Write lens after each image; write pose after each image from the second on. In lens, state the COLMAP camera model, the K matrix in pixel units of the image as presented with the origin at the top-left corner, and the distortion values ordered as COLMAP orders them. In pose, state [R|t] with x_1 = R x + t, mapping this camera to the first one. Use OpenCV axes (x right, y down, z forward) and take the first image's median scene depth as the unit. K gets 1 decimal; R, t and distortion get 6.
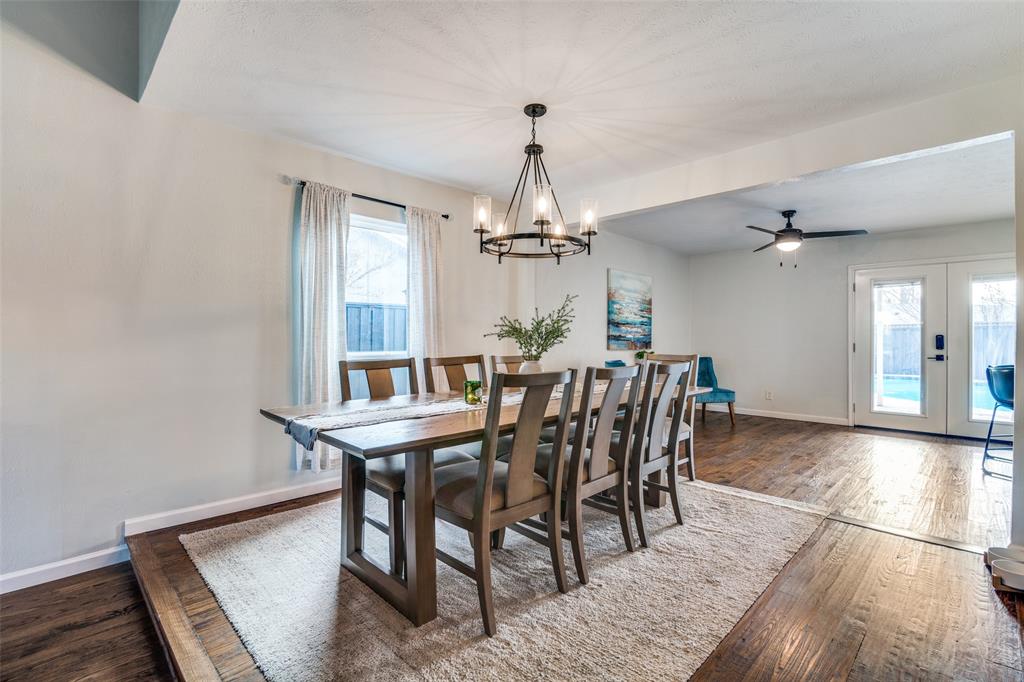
lens RADIAL K [[471.1, 0, 508.1], [0, 471.1, 333.8], [0, 0, 1]] dist [-0.020924, 0.000517]
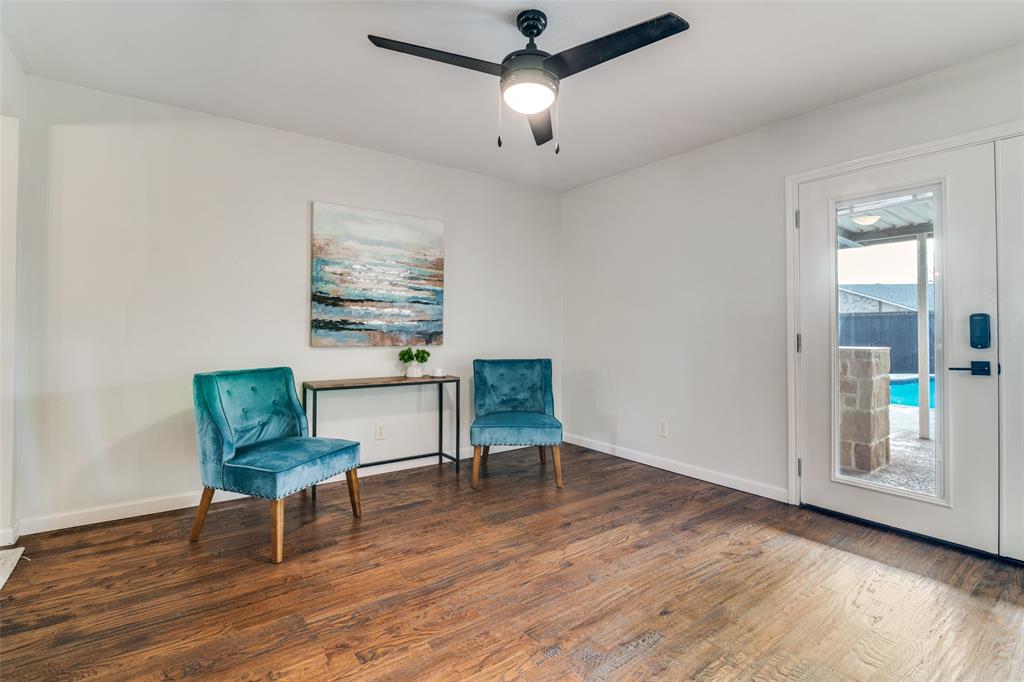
lens RADIAL K [[471.1, 0, 514.0], [0, 471.1, 322.8], [0, 0, 1]] dist [-0.020924, 0.000517]
pose [[0.988296, -0.004851, -0.152473, 0.520611], [0.003685, 0.999962, -0.007932, 0.010989], [0.152505, 0.007277, 0.988276, 0.470436]]
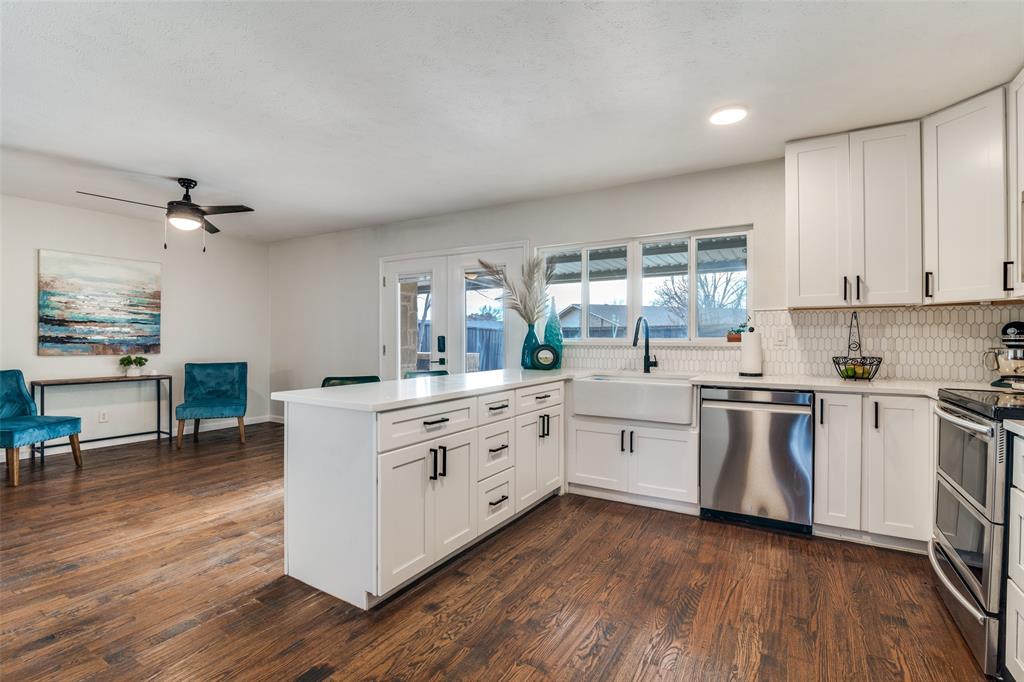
lens RADIAL K [[471.1, 0, 519.7], [0, 471.1, 338.6], [0, 0, 1]] dist [-0.020924, 0.000517]
pose [[0.968474, -0.001596, 0.249108, 0.762907], [-0.000775, 0.999955, 0.009421, -0.000968], [-0.249112, -0.009317, 0.968430, 0.074025]]
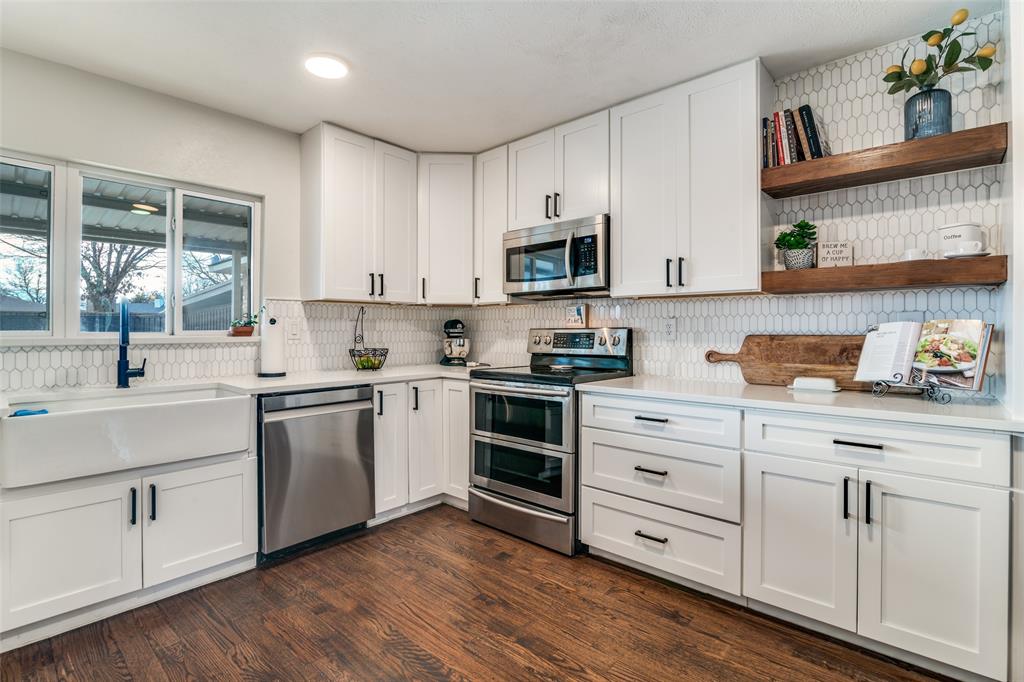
lens RADIAL K [[471.1, 0, 519.2], [0, 471.1, 329.4], [0, 0, 1]] dist [-0.020924, 0.000517]
pose [[-0.044409, -0.000346, 0.999013, 0.684403], [-0.007549, 0.999972, 0.000011, -0.000605], [-0.998985, -0.007541, -0.044410, 0.327169]]
